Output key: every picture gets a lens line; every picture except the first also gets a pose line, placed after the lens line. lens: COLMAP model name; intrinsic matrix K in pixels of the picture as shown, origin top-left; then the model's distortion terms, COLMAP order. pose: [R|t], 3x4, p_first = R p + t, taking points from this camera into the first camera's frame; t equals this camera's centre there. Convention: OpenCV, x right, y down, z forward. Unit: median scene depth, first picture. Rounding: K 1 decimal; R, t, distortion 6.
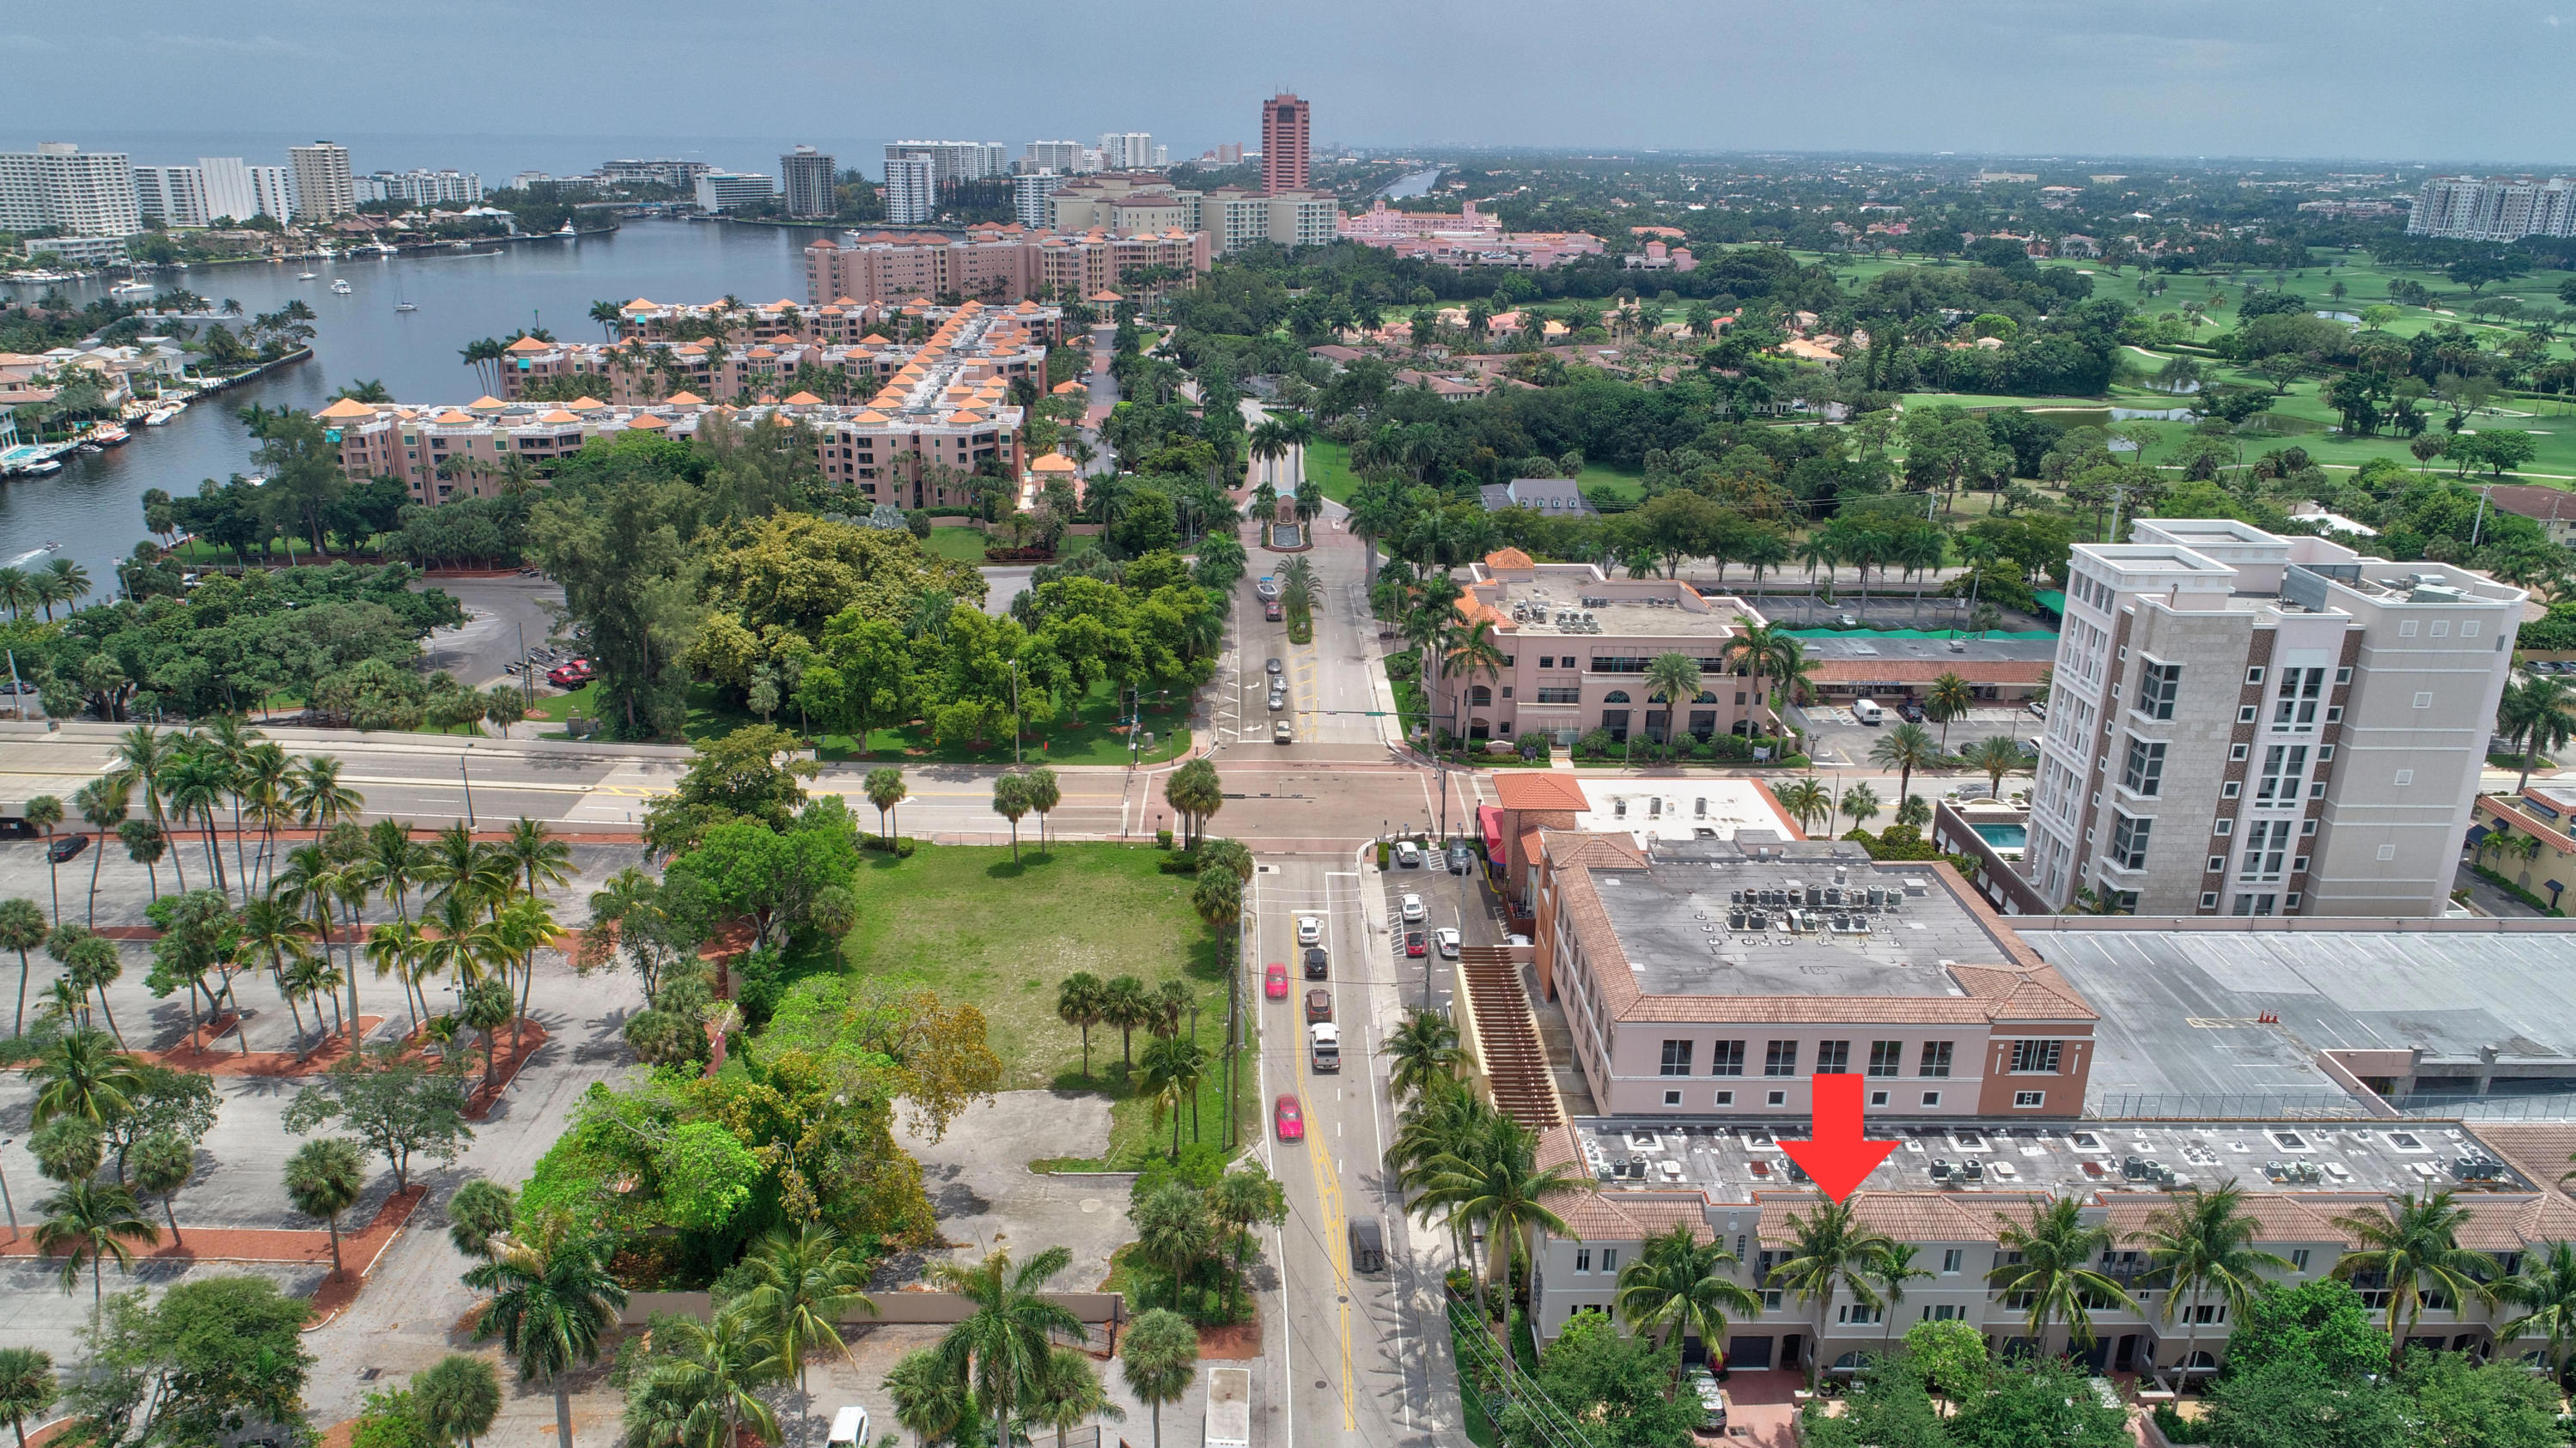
lens RADIAL K [[1689.2, 0, 1288.0], [0, 1689.2, 724.0], [0, 0, 1]] dist [-0.005666, -0.001564]
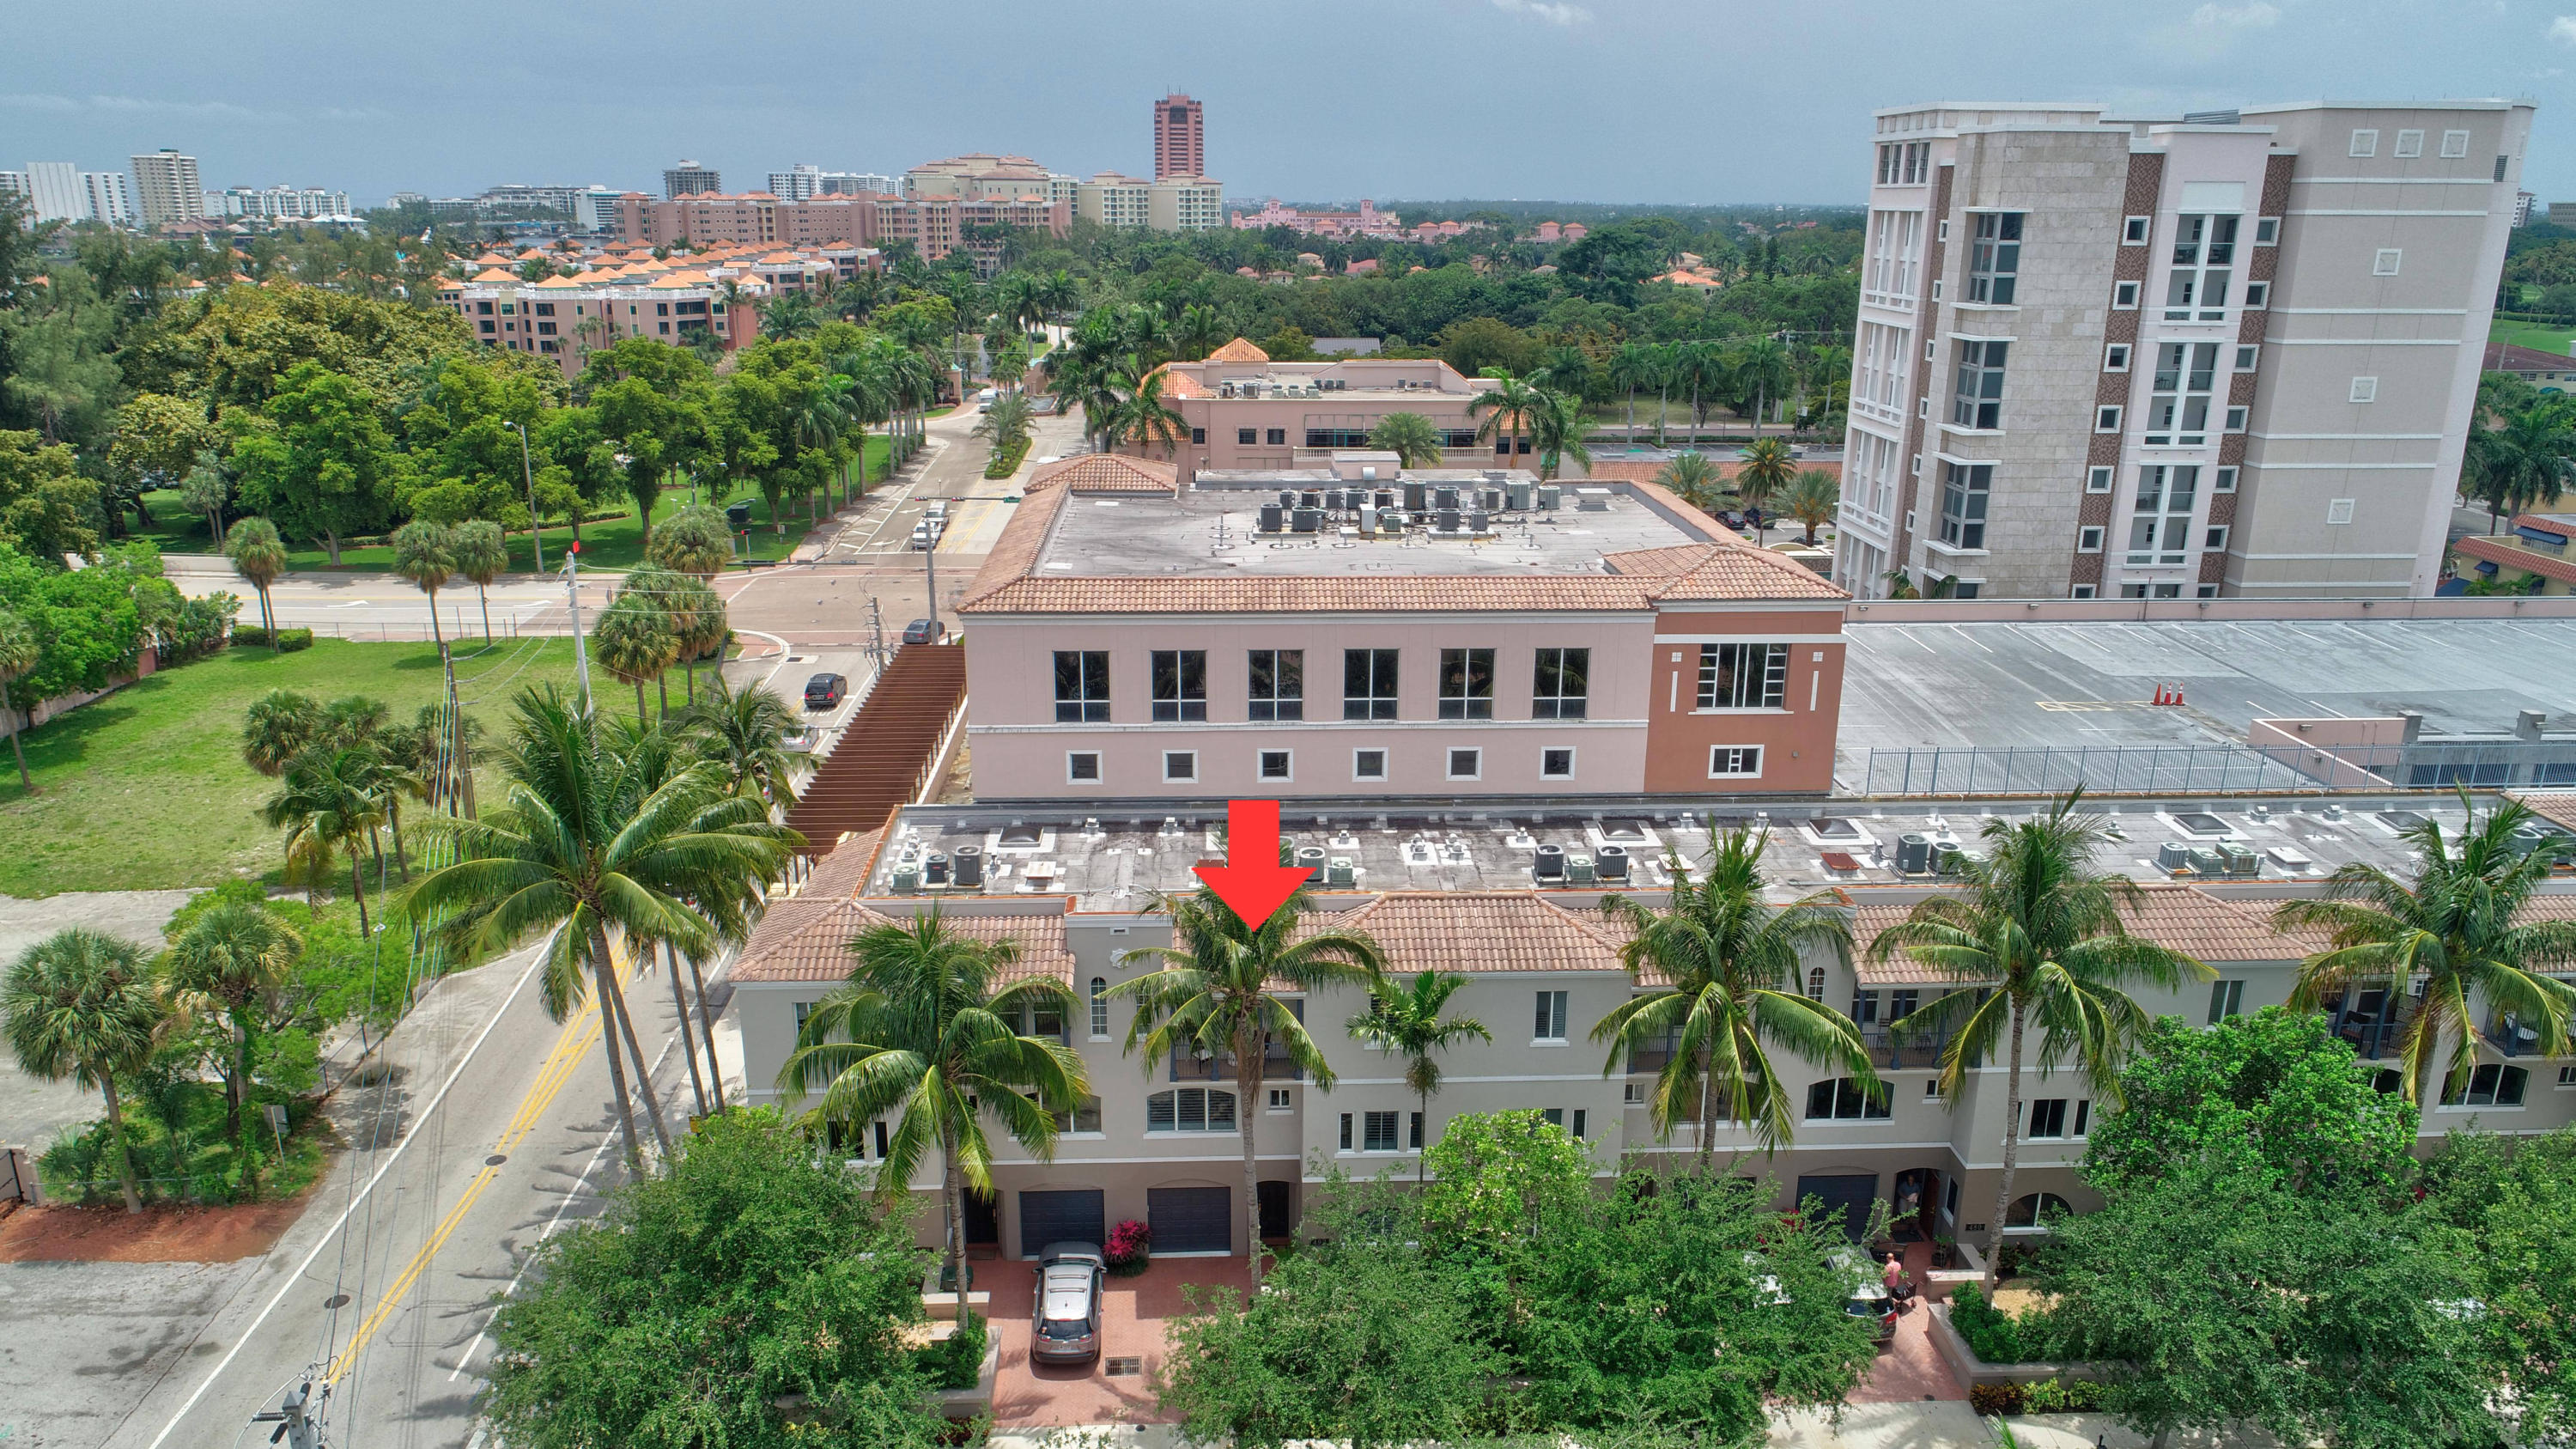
lens RADIAL K [[1689.6, 0, 1288.0], [0, 1689.6, 724.5], [0, 0, 1]] dist [-0.005666, -0.001564]
pose [[0.999384, -0.015496, 0.031475, 0.149141], [0.016529, 0.999323, -0.032855, 0.122234], [-0.030945, 0.033356, 0.998964, 0.244616]]
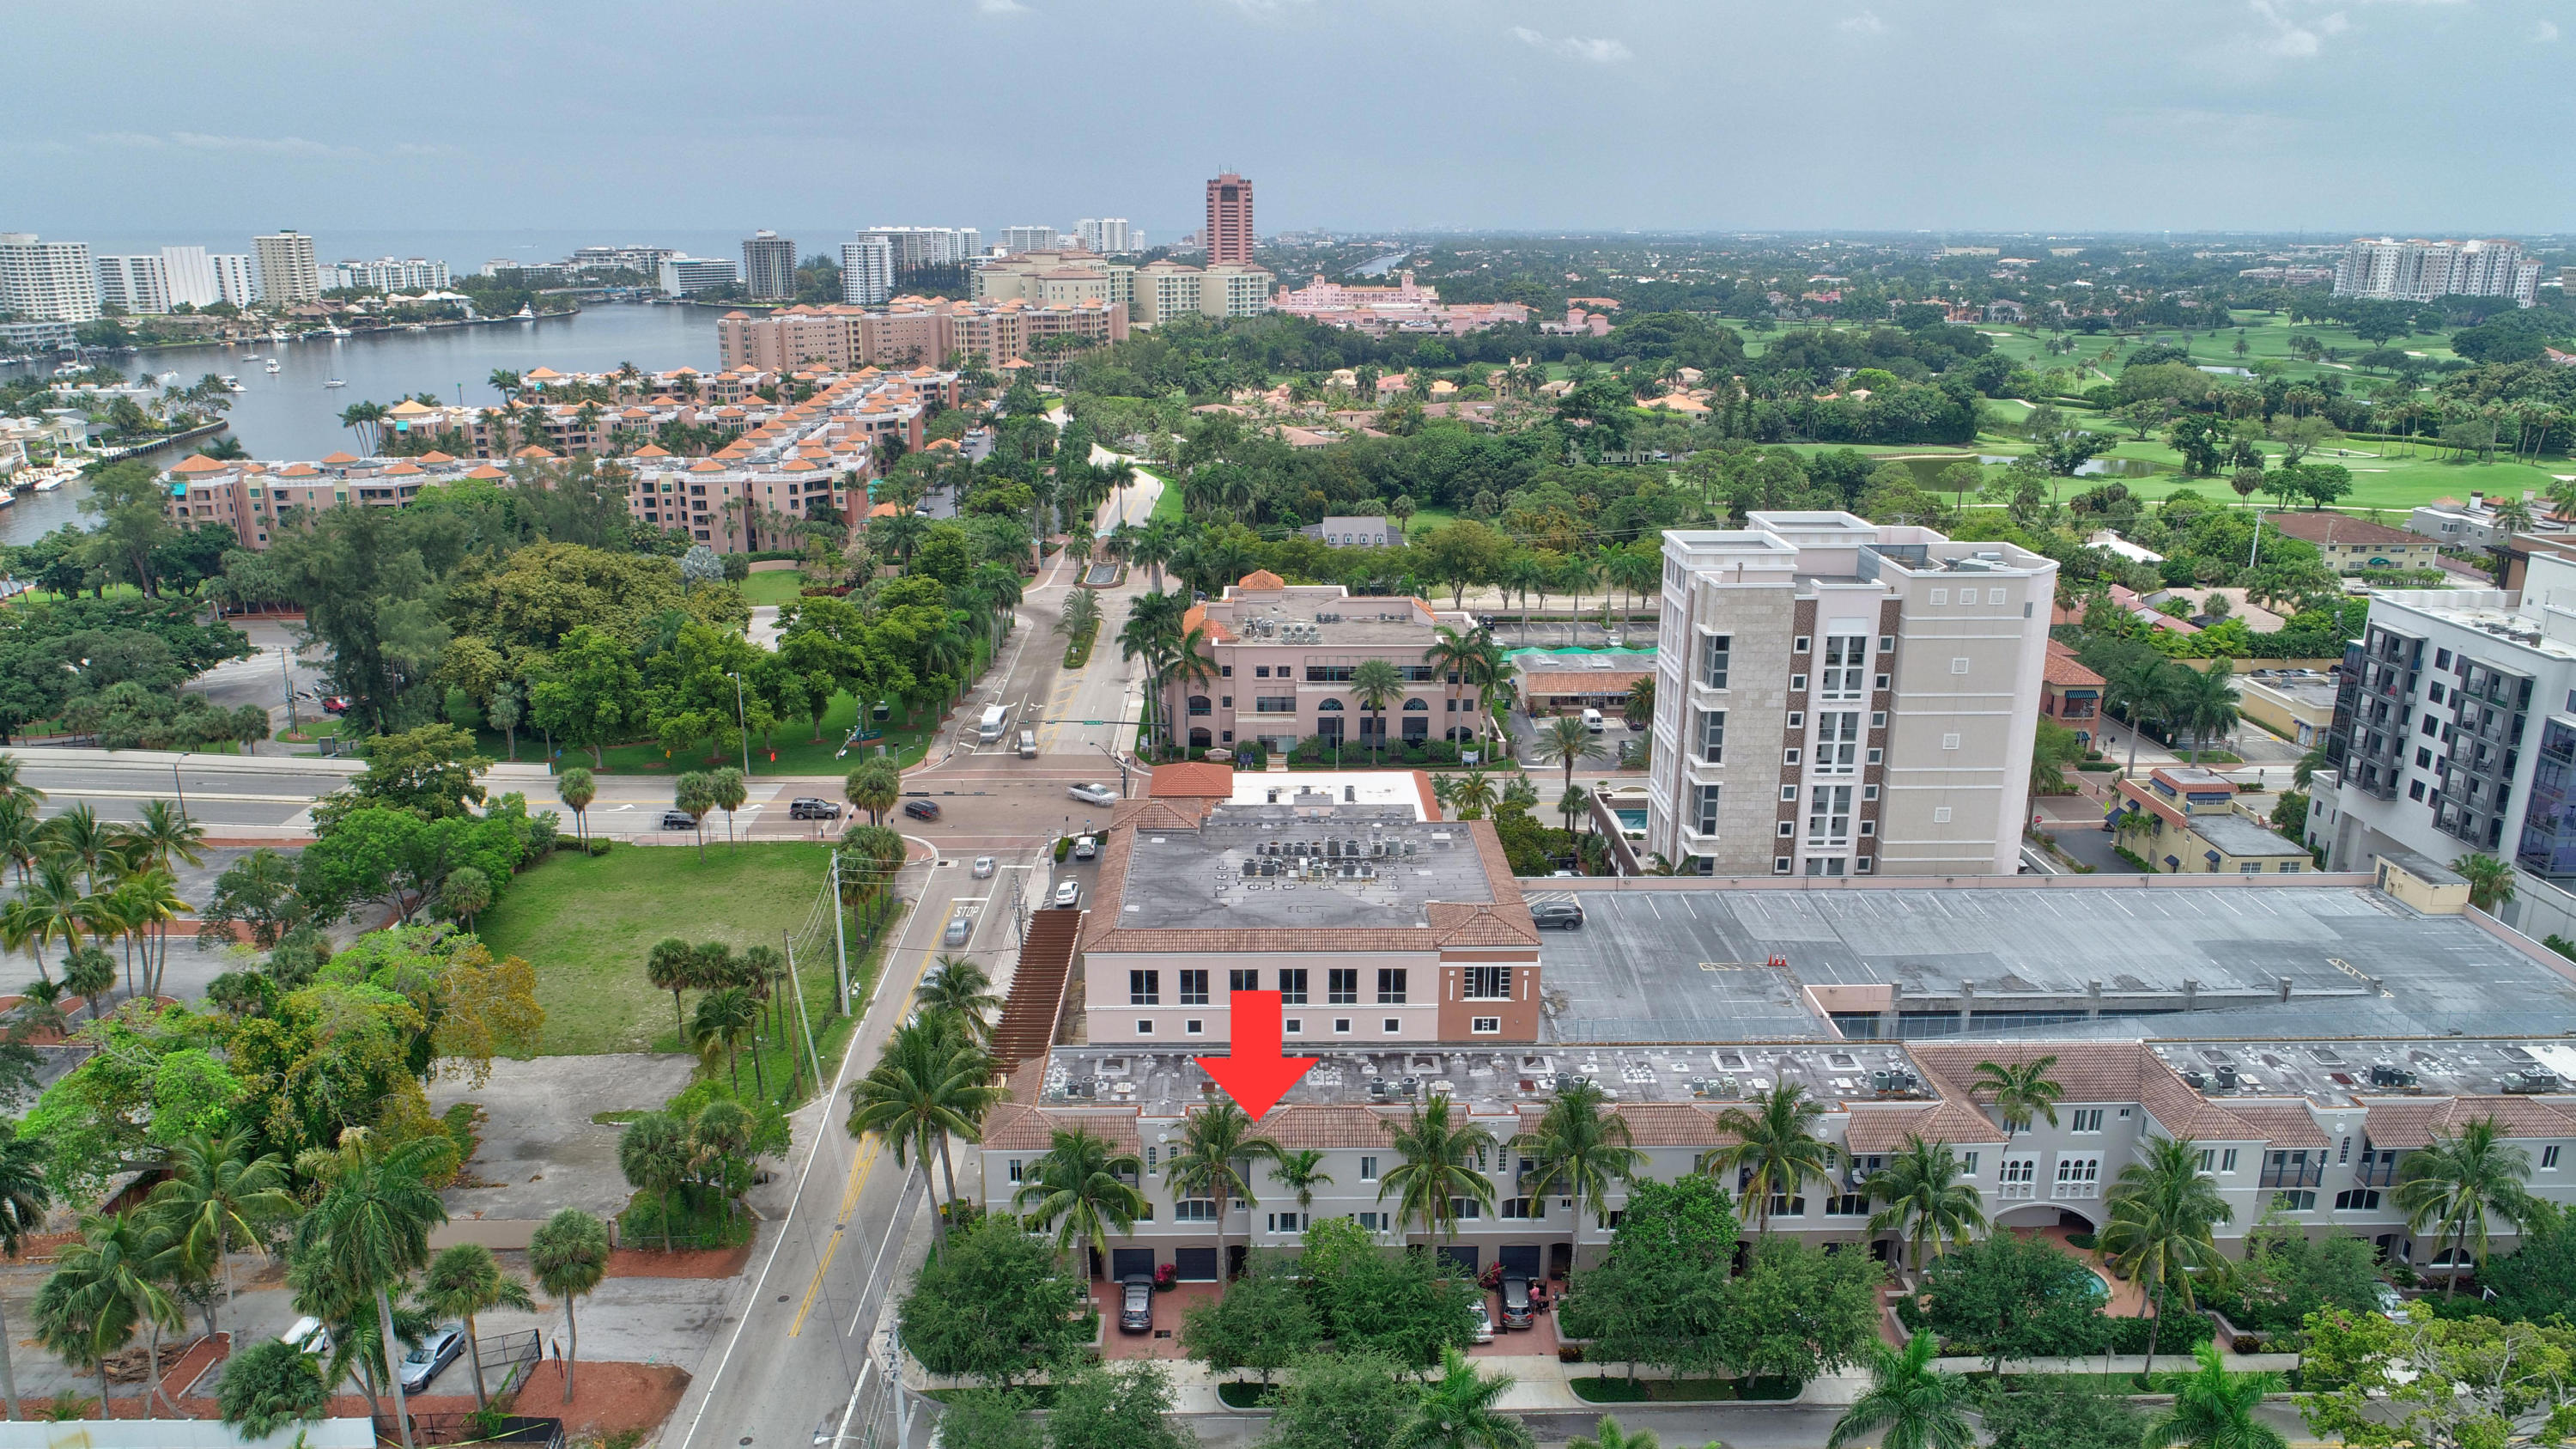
lens RADIAL K [[1689.6, 0, 1288.0], [0, 1689.6, 724.5], [0, 0, 1]] dist [-0.005666, -0.001564]
pose [[0.999932, -0.011640, 0.001059, 0.171414], [0.011677, 0.998848, -0.046536, 0.044873], [-0.000516, 0.046545, 0.998916, -0.032322]]
